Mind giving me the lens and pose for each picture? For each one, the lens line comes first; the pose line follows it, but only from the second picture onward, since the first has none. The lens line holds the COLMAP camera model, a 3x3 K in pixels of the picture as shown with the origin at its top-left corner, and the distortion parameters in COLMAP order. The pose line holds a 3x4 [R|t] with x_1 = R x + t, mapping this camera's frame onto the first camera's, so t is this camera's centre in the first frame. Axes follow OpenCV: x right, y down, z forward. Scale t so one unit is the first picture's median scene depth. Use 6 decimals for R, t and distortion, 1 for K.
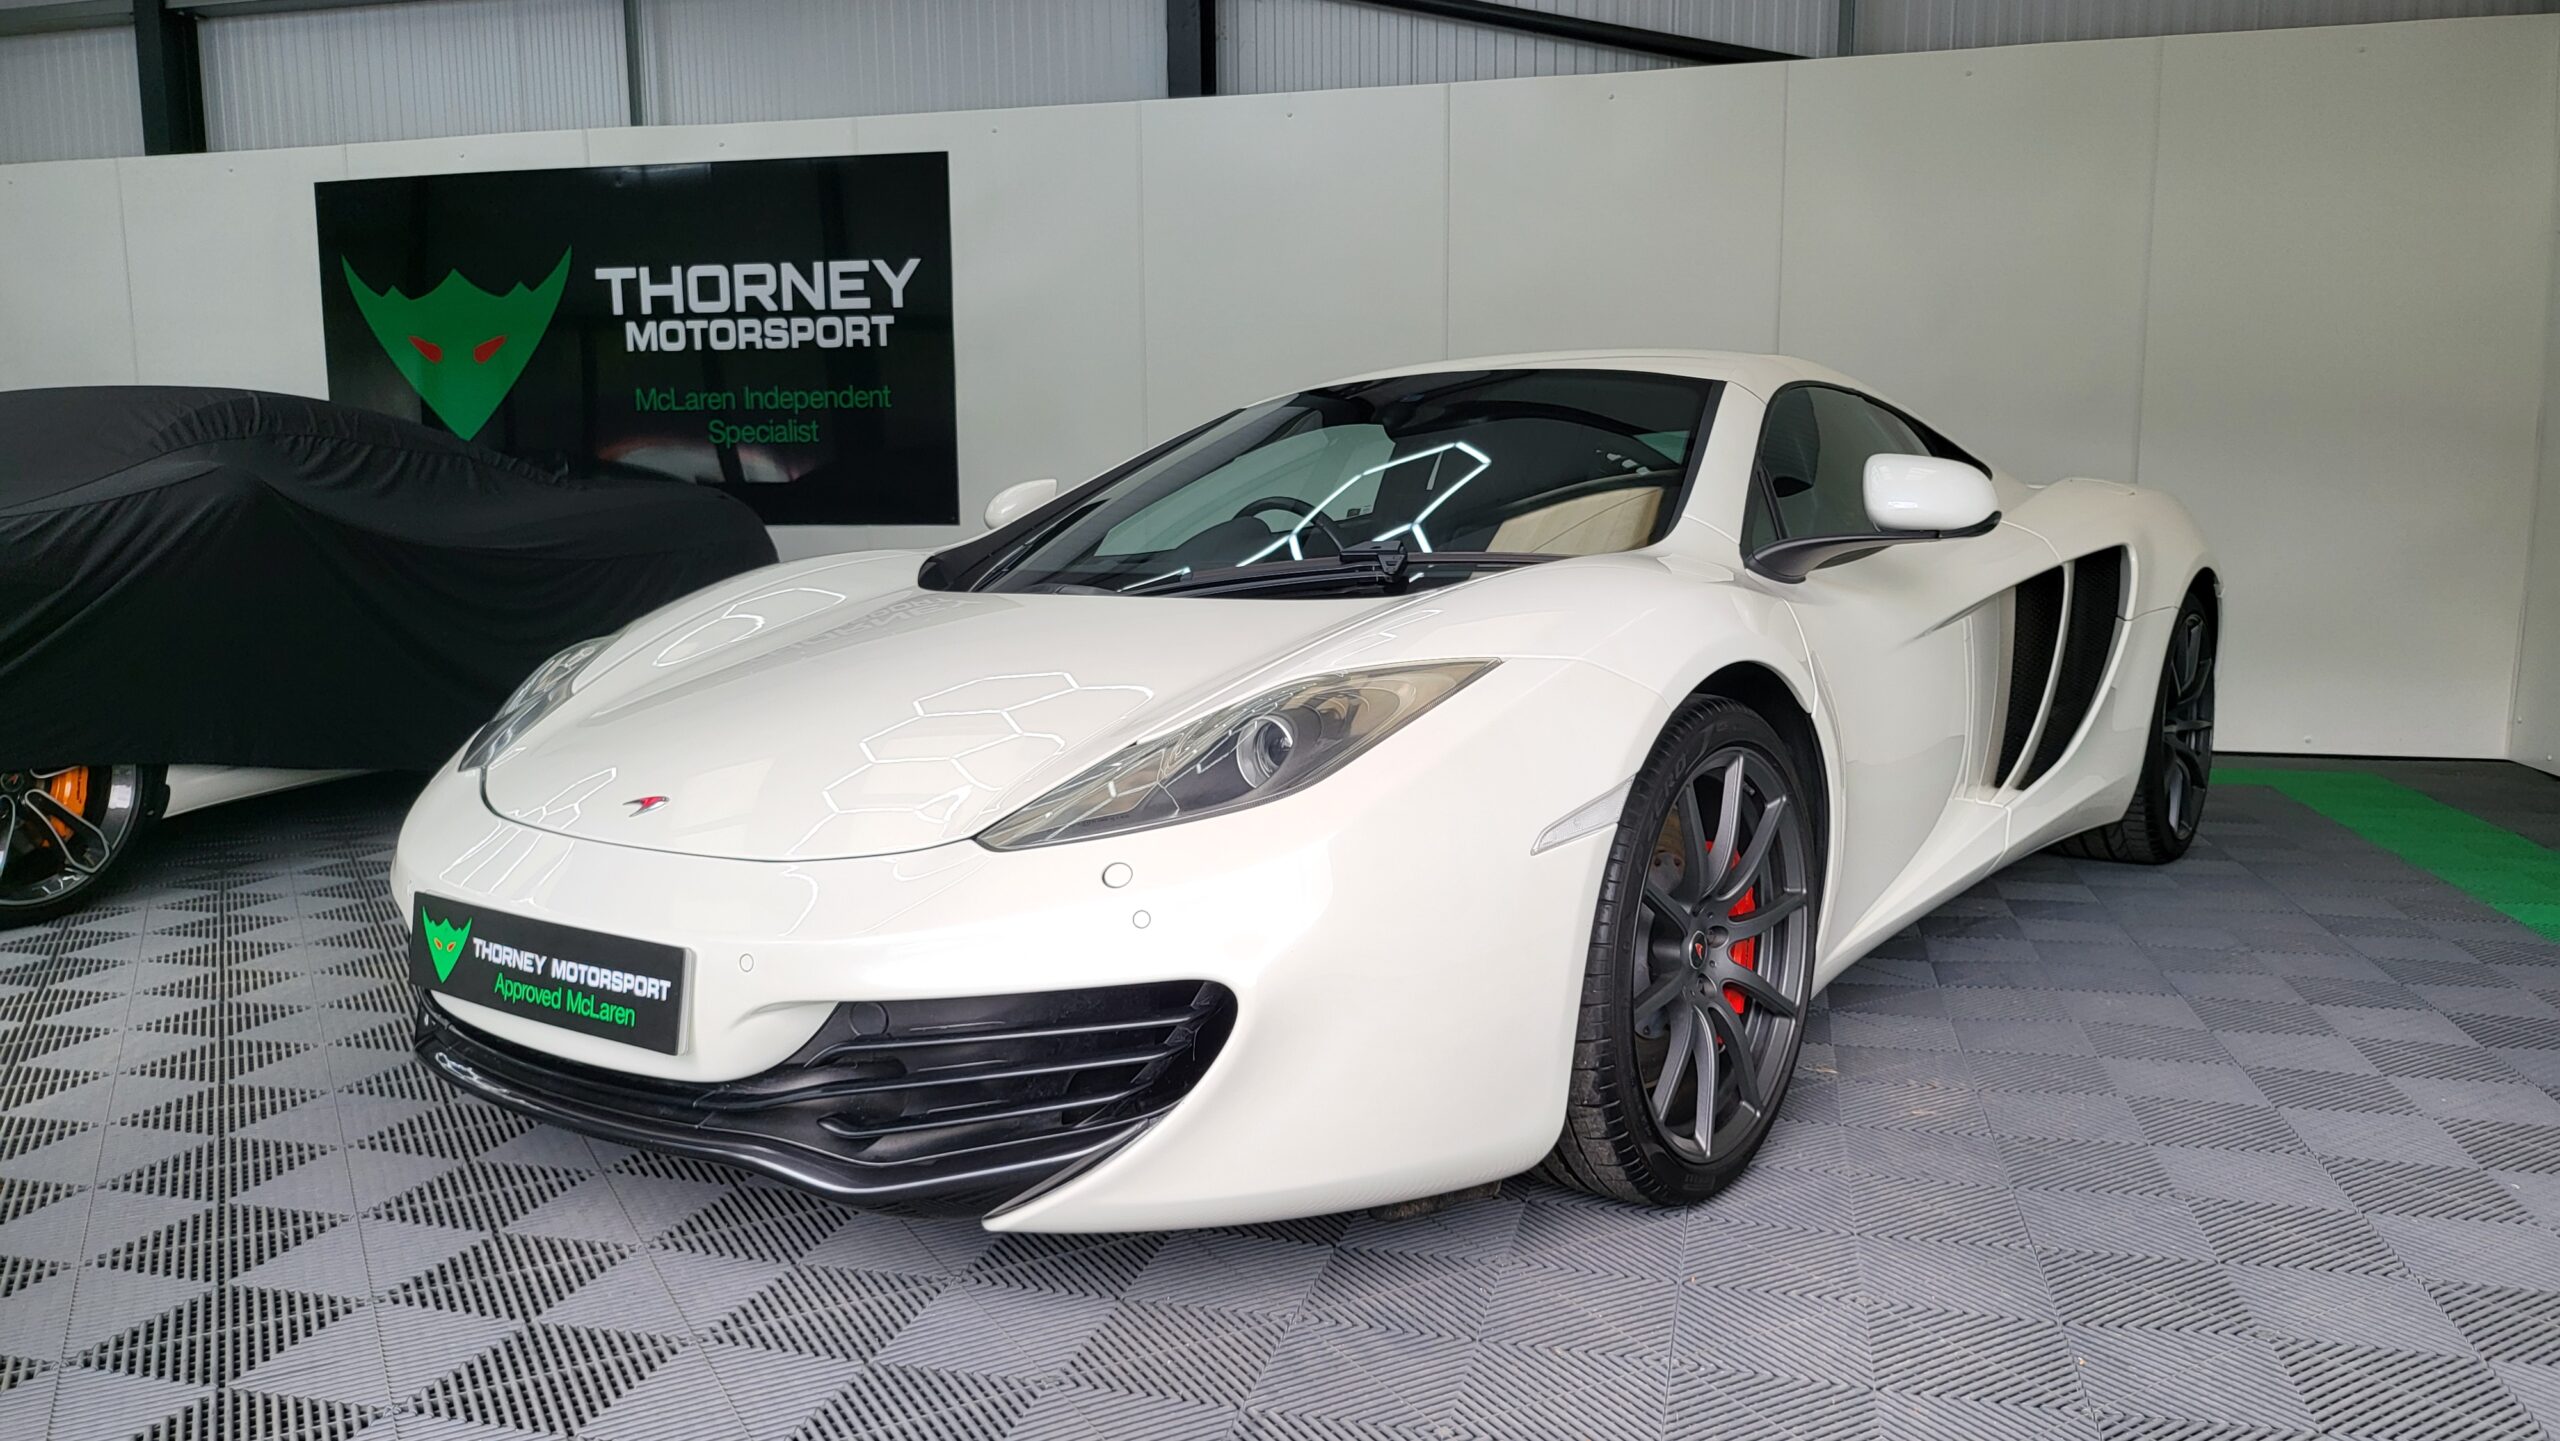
lens RADIAL K [[1807.3, 0, 1303.0], [0, 1807.3, 729.2], [0, 0, 1]] dist [0.044524, -0.044776]
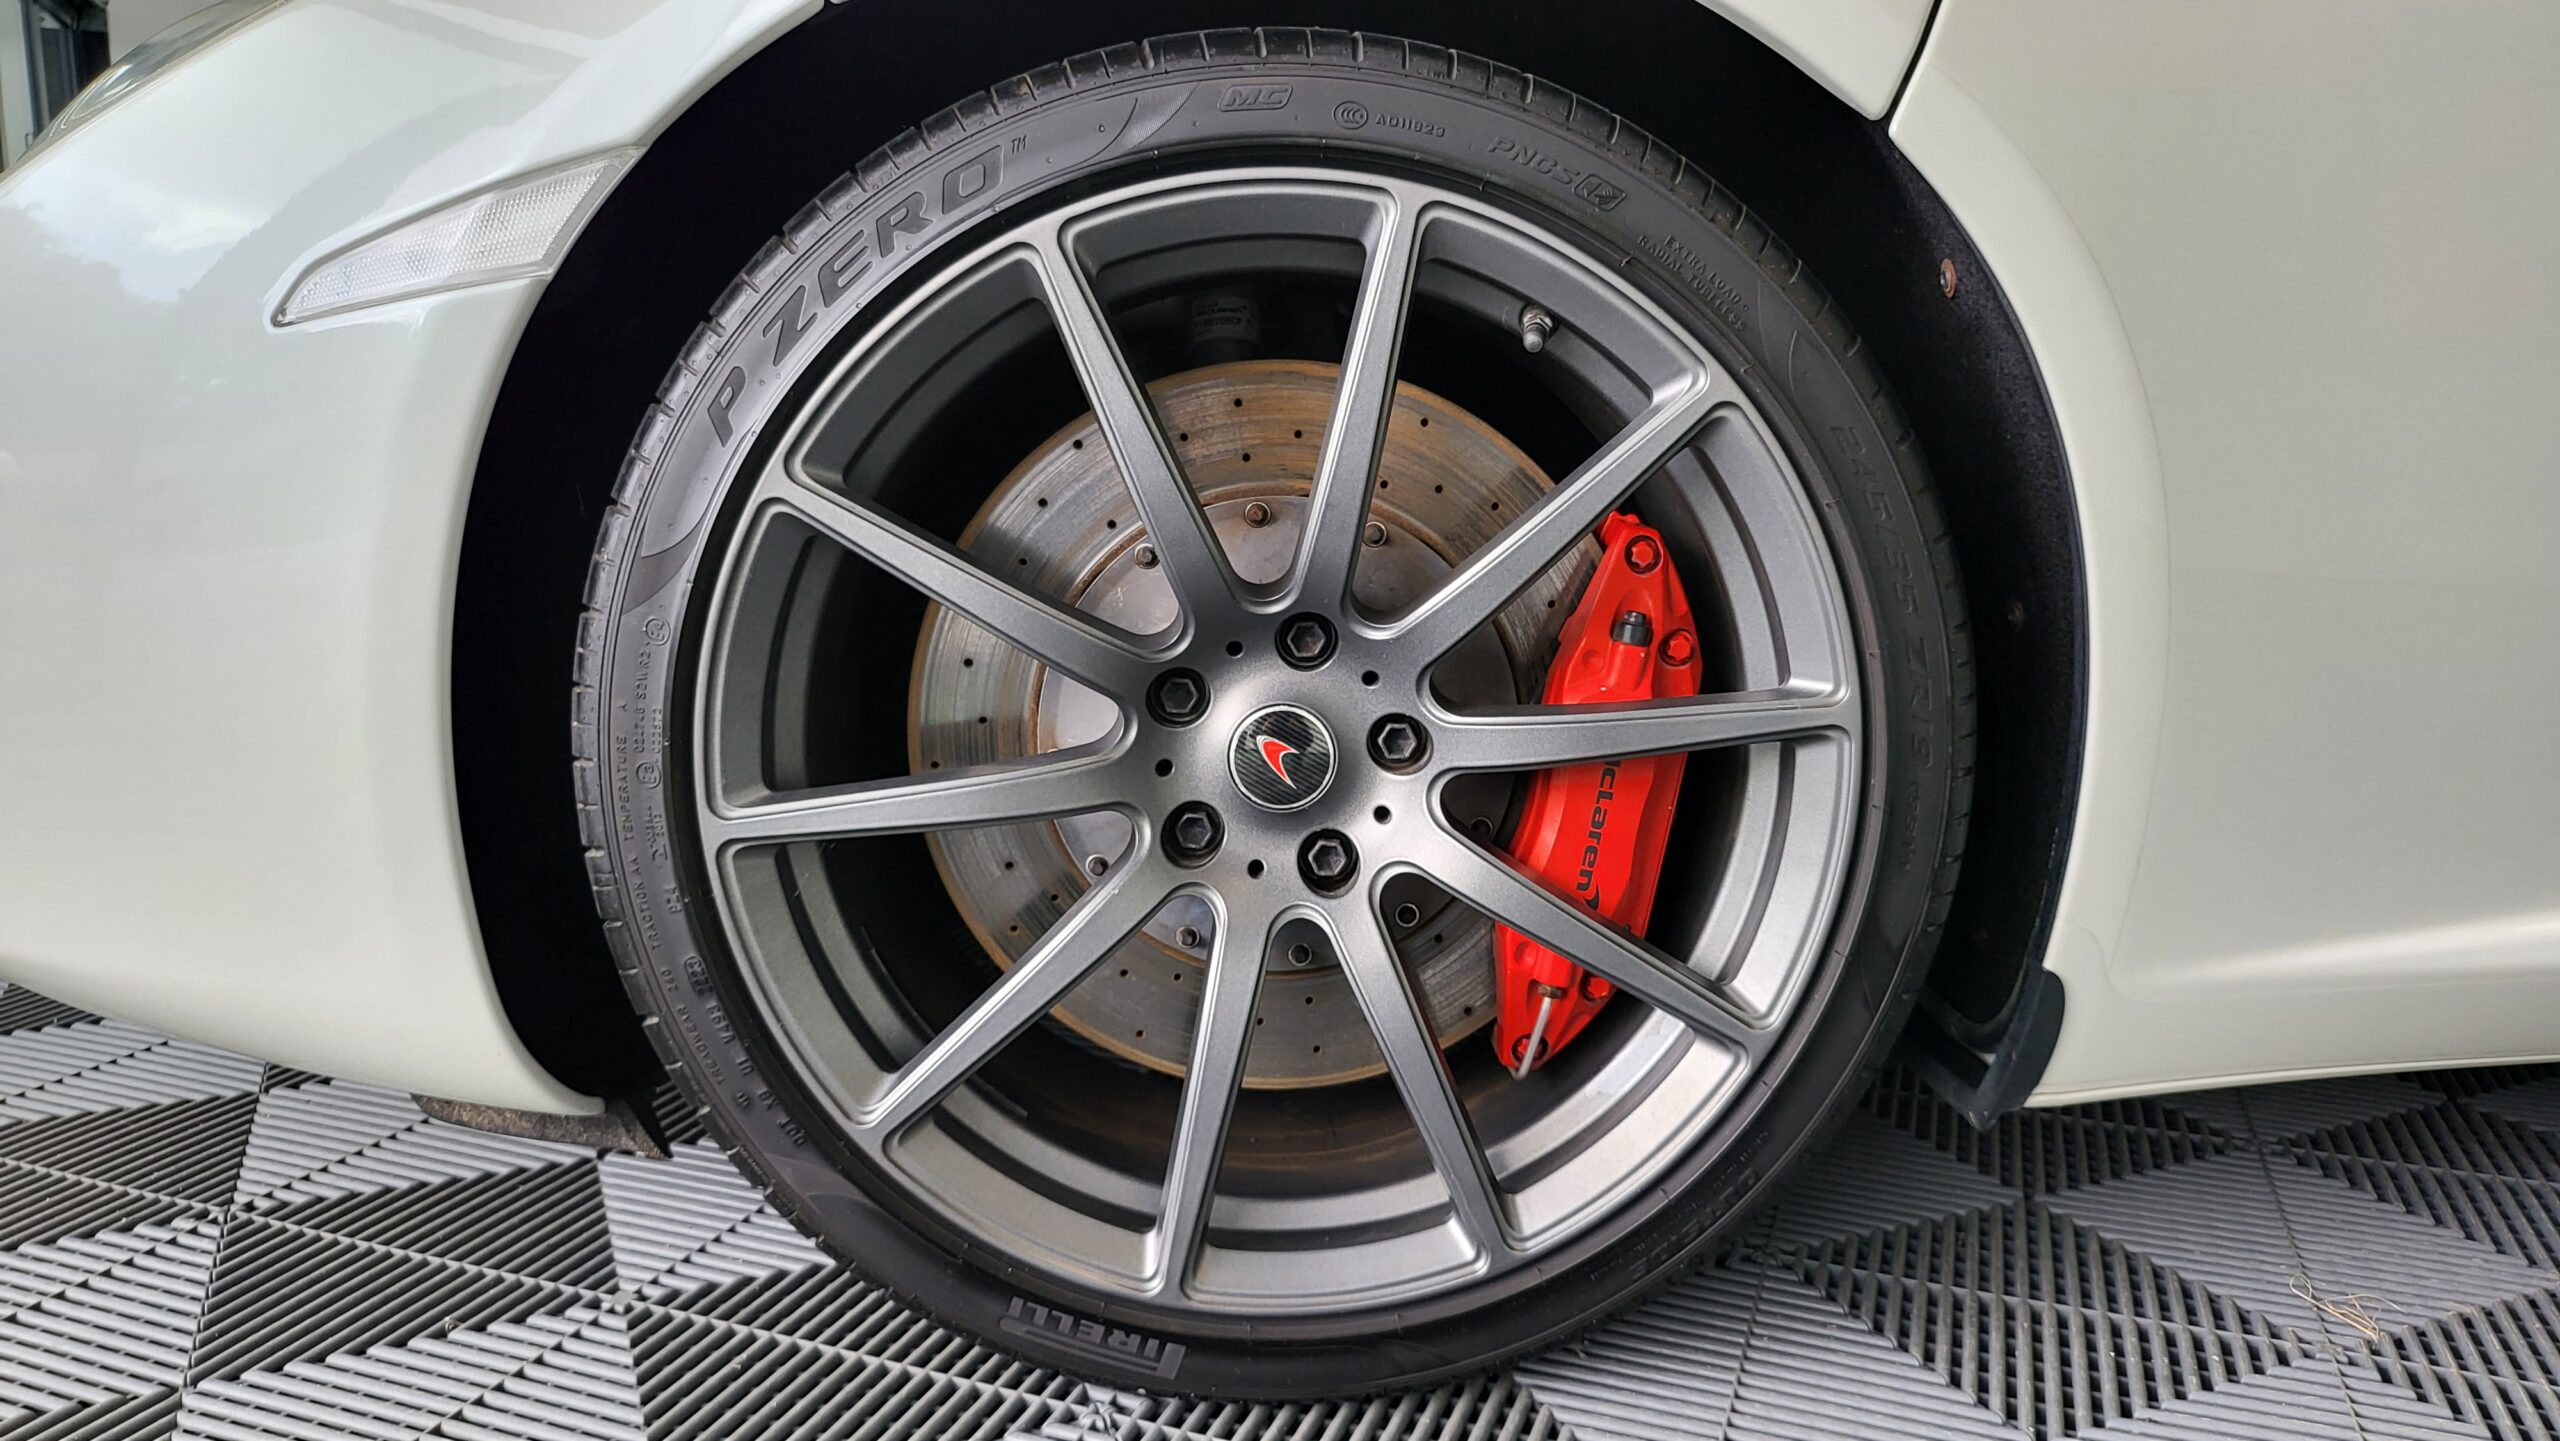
lens RADIAL K [[1807.3, 0, 1269.9], [0, 1807.3, 709.7], [0, 0, 1]] dist [0.044524, -0.044776]
pose [[0.618625, 0.141909, -0.772765, 0.285845], [-0.103986, 0.989689, 0.098500, 0.043872], [0.778775, 0.019422, 0.627003, 0.440026]]
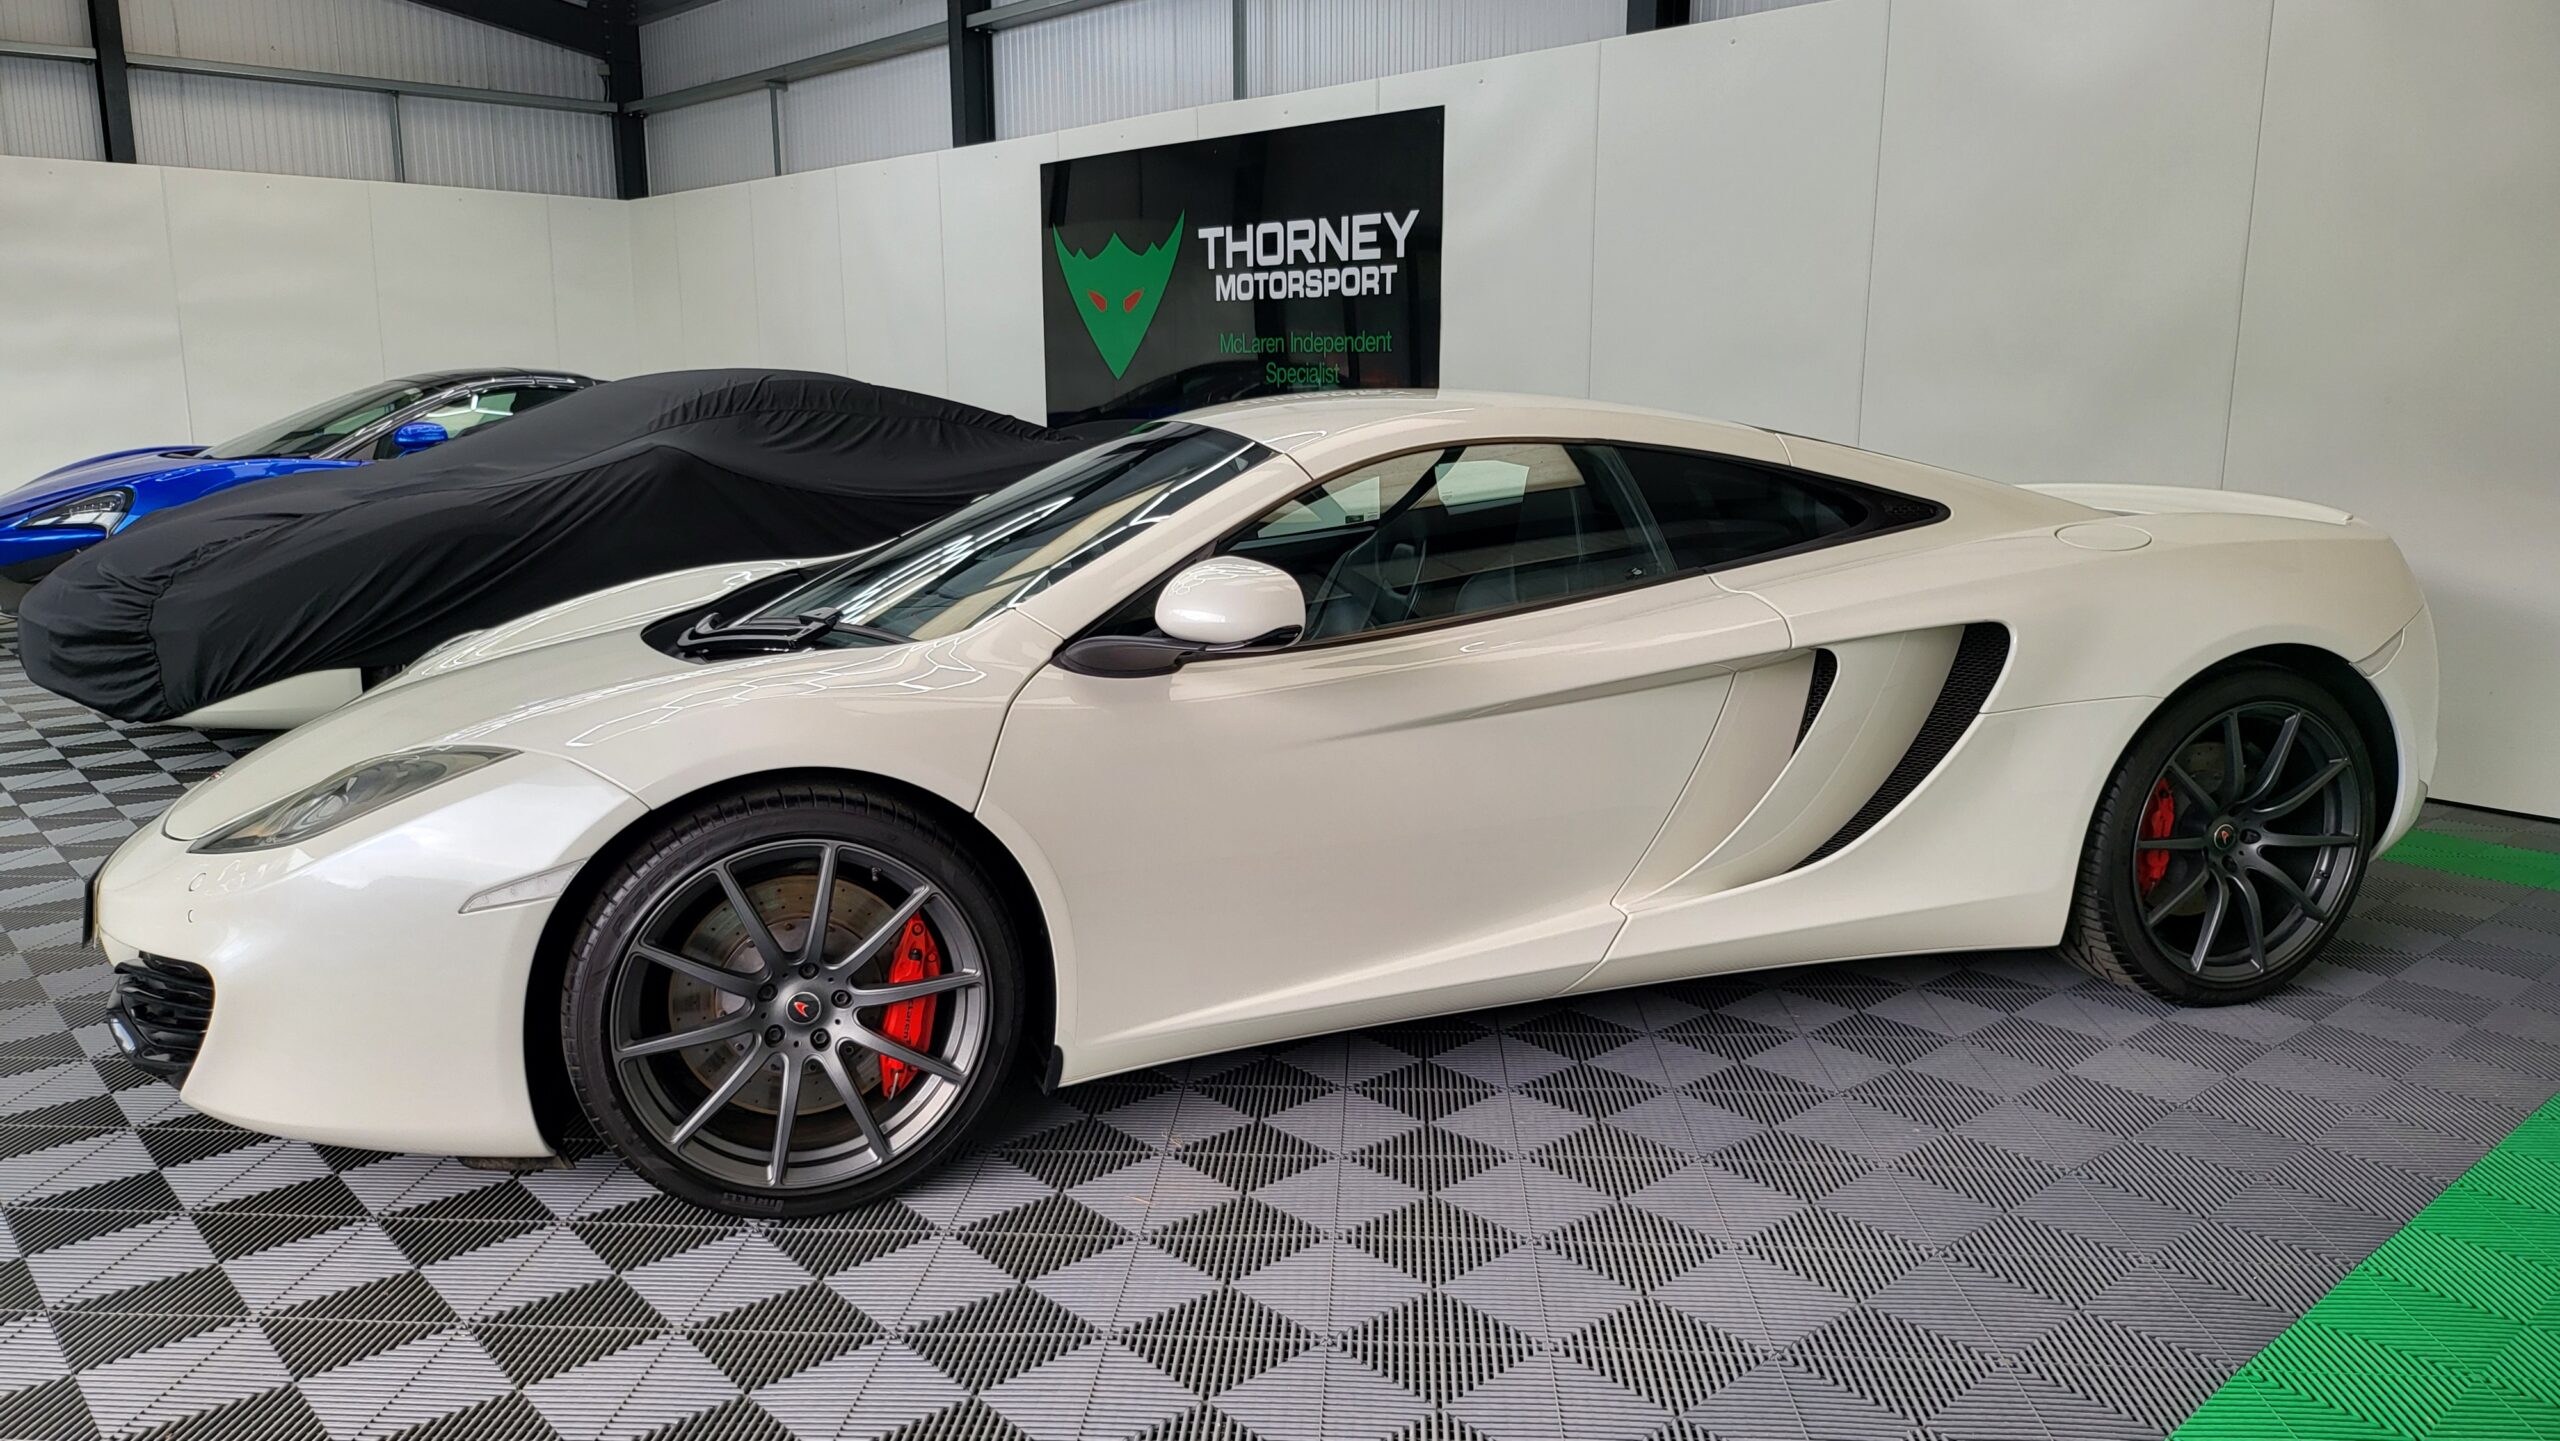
lens RADIAL K [[1807.3, 0, 1276.8], [0, 1807.3, 709.2], [0, 0, 1]] dist [0.044524, -0.044776]
pose [[0.825635, 0.106415, -0.554079, 0.619319], [-0.068333, 0.993683, 0.089020, -0.108382], [0.560052, -0.035636, 0.827691, 0.128755]]
